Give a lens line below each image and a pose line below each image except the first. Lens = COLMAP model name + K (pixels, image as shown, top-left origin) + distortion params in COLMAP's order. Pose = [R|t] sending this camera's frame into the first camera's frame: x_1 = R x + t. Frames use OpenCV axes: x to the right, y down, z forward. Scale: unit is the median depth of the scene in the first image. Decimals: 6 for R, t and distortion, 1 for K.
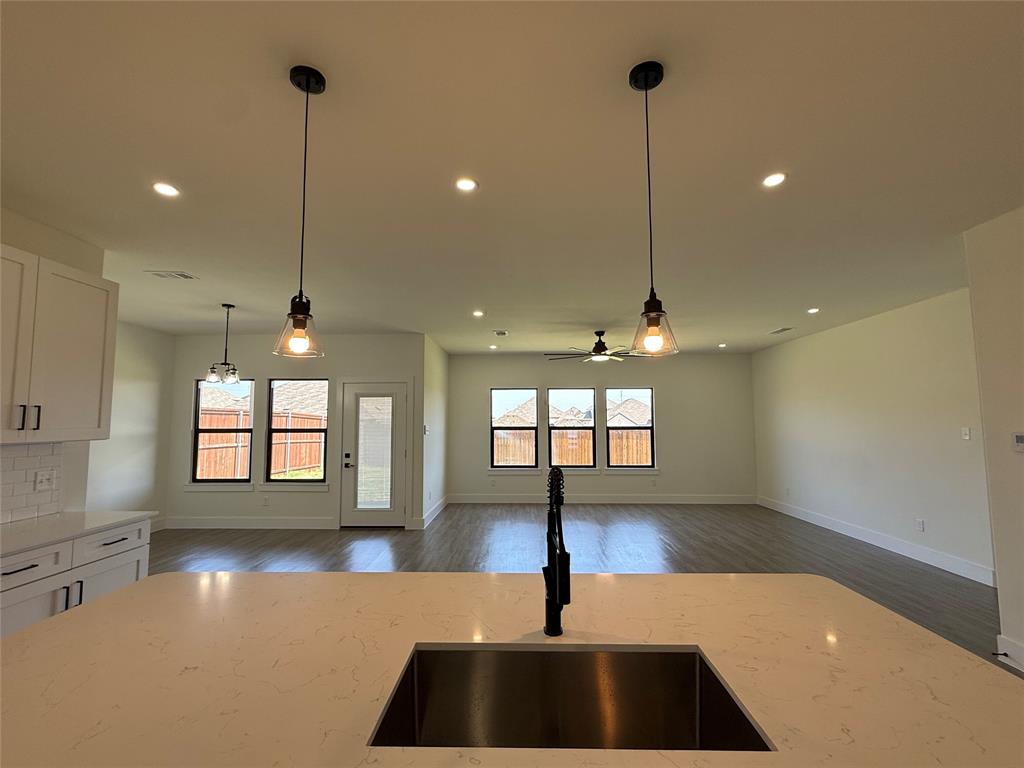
lens RADIAL K [[464.2, 0, 512.0], [0, 464.2, 384.0], [0, 0, 1]] dist [0.002480, 0.000578]
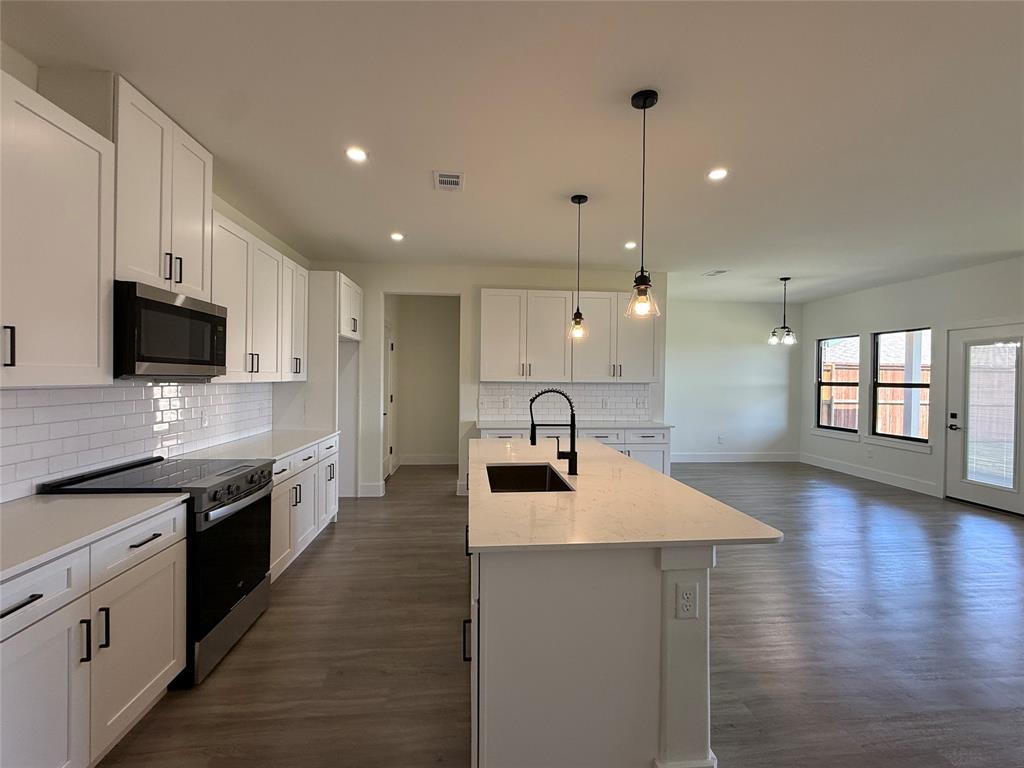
lens RADIAL K [[464.2, 0, 512.0], [0, 464.2, 384.0], [0, 0, 1]] dist [0.002480, 0.000578]
pose [[0.114736, 0.016571, -0.993258, 0.392888], [0.071945, 0.997097, 0.024946, 0.017342], [0.990787, -0.074323, 0.113211, 0.110189]]
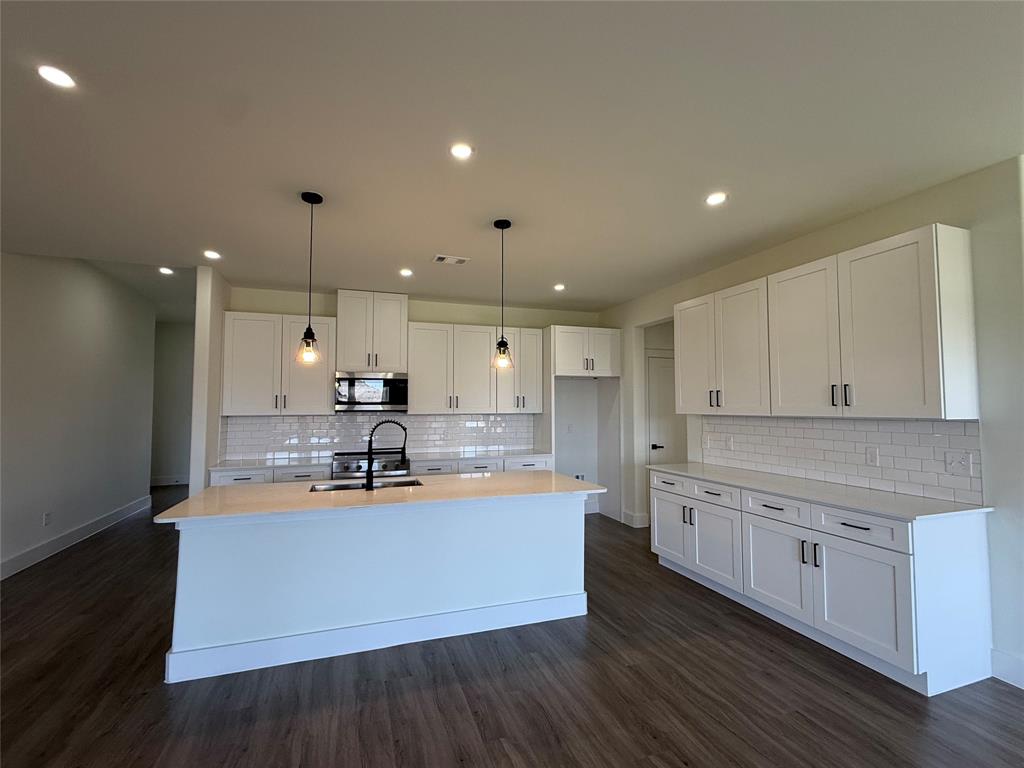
lens RADIAL K [[464.2, 0, 512.0], [0, 464.2, 384.0], [0, 0, 1]] dist [0.002480, 0.000578]
pose [[-0.935543, -0.013786, -0.352942, 0.053208], [0.032824, 0.991520, -0.125737, 0.063007], [0.351683, -0.129217, -0.927158, 0.697776]]
